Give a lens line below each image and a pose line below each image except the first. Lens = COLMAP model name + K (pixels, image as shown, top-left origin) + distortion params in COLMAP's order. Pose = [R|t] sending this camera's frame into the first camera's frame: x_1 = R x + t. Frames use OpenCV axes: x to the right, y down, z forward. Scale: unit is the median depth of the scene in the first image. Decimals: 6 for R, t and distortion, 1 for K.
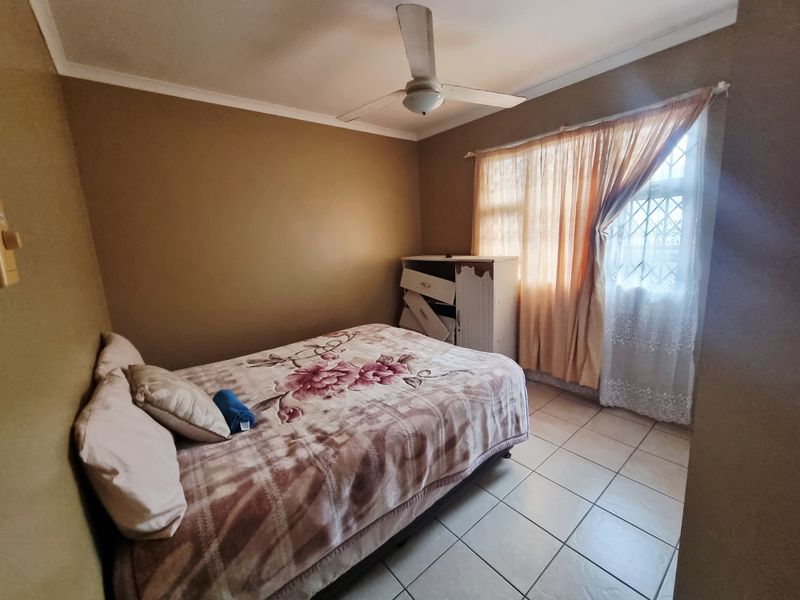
lens RADIAL K [[331.6, 0, 397.4], [0, 331.6, 298.7], [0, 0, 1]] dist [0.001455, 0.000171]
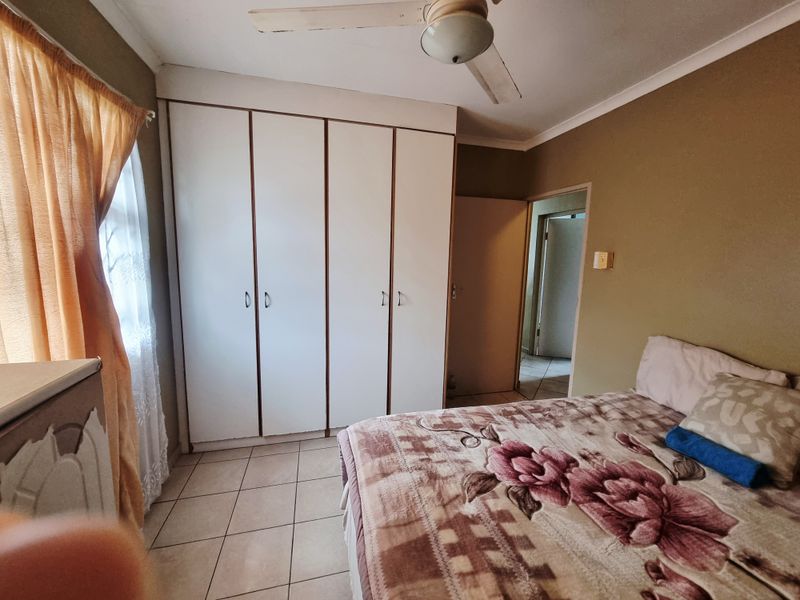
lens RADIAL K [[331.6, 0, 397.4], [0, 331.6, 298.7], [0, 0, 1]] dist [0.001455, 0.000171]
pose [[-0.908625, -0.024007, 0.416922, -0.083152], [0.102042, 0.955321, 0.277397, -0.340794], [-0.404954, 0.294594, -0.865579, 1.726674]]
